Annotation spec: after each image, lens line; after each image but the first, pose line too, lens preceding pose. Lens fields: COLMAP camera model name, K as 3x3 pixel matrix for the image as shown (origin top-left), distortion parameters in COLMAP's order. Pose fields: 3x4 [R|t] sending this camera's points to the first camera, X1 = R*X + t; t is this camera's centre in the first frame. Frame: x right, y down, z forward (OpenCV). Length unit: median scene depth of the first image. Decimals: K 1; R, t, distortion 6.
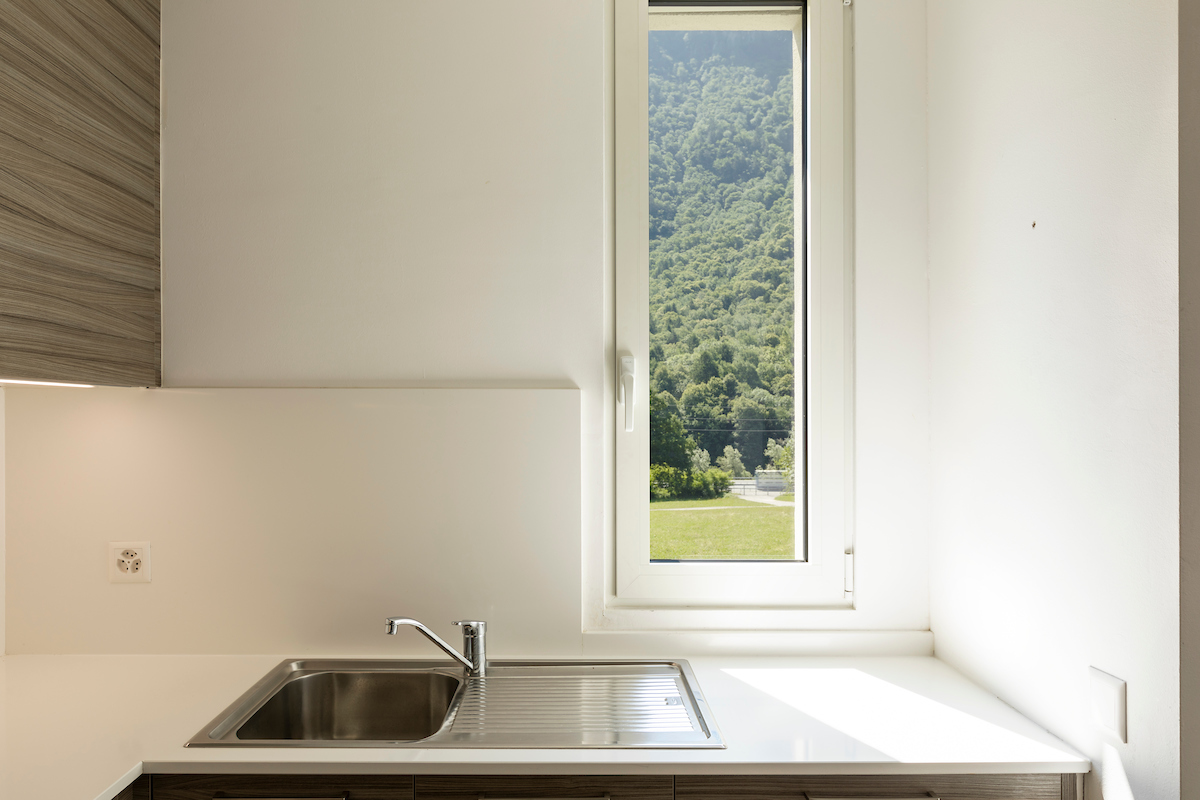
lens RADIAL K [[889.7, 0, 605.6], [0, 889.7, 417.6], [0, 0, 1]] dist [0.000044, -0.008116]
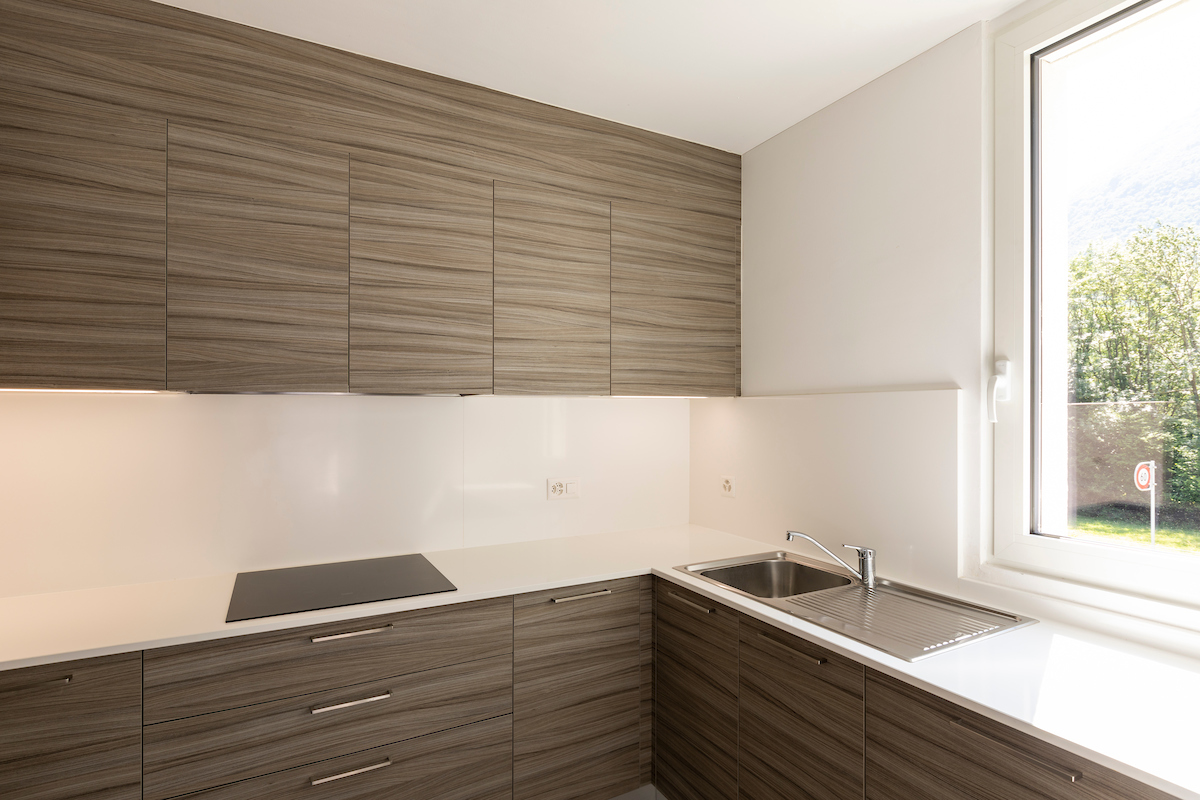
lens RADIAL K [[634.6, 0, 609.6], [0, 634.6, 402.6], [0, 0, 1]] dist [0.000408, -0.002810]
pose [[0.448000, -0.017944, -0.893854, 0.618166], [0.004583, 0.999832, -0.017774, 0.001906], [0.894022, 0.003867, 0.448006, 0.141762]]
